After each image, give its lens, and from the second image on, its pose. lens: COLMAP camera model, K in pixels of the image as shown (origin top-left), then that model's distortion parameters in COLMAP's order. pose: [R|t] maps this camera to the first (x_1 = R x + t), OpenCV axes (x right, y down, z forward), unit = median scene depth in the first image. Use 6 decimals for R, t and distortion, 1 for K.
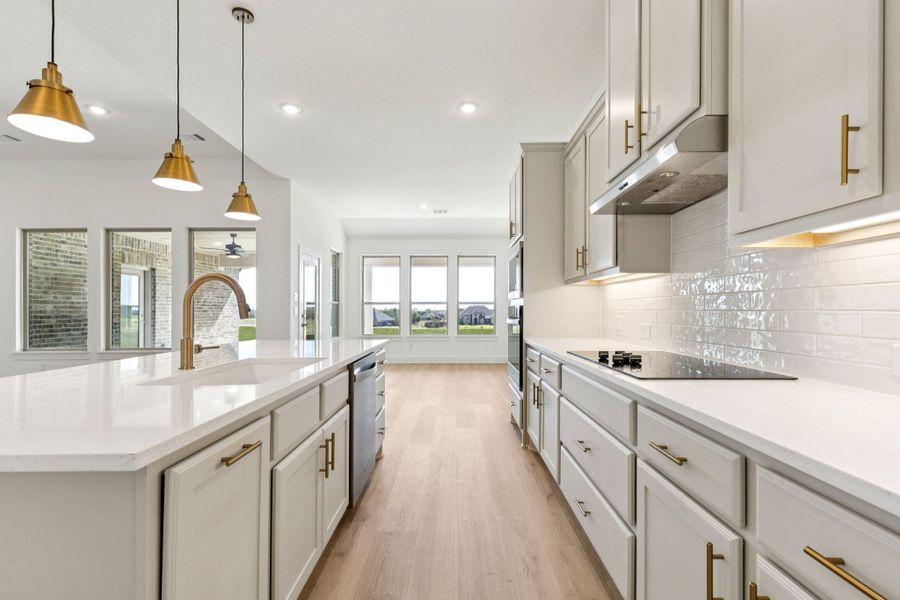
lens RADIAL K [[413.8, 0, 445.4], [0, 413.8, 301.6], [0, 0, 1]] dist [0.015967, -0.000653]
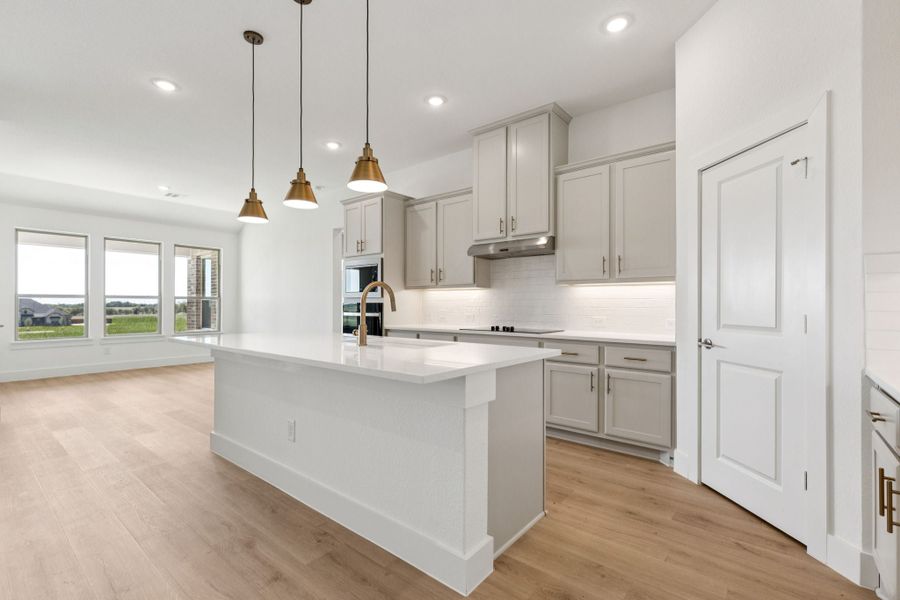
lens RADIAL K [[413.8, 0, 445.3], [0, 413.8, 303.4], [0, 0, 1]] dist [0.015967, -0.000653]
pose [[0.635510, 0.009067, 0.772039, -0.293125], [-0.020295, 0.999782, 0.004964, -0.000548], [-0.771826, -0.018823, 0.635556, -0.028450]]
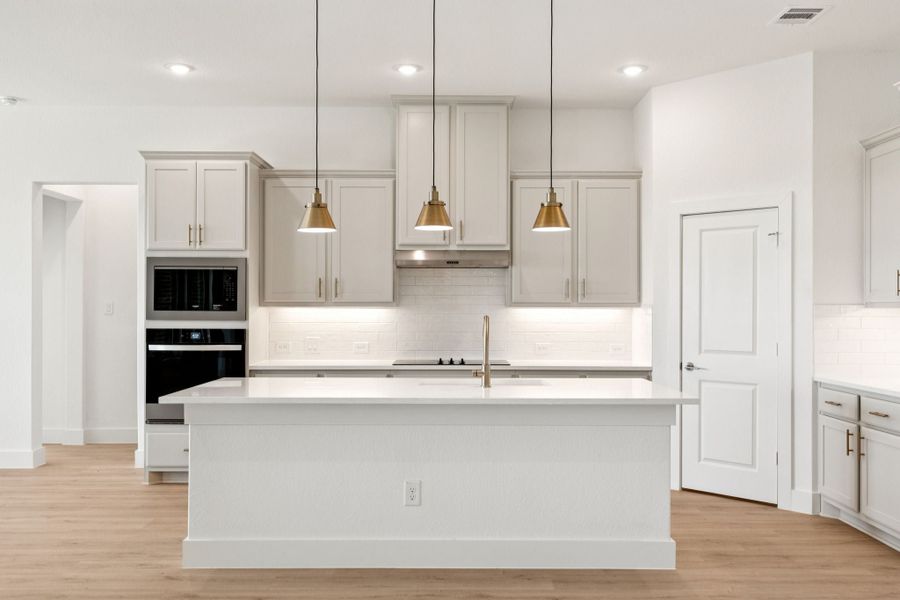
lens RADIAL K [[843.2, 0, 451.1], [0, 843.2, 304.0], [0, 0, 1]] dist [0.035108, 0.000000]
pose [[-0.032088, 0.006780, 0.999462, -0.629426], [-0.022019, 0.999730, -0.007489, -0.015836], [-0.999242, -0.022247, -0.031930, 0.229684]]
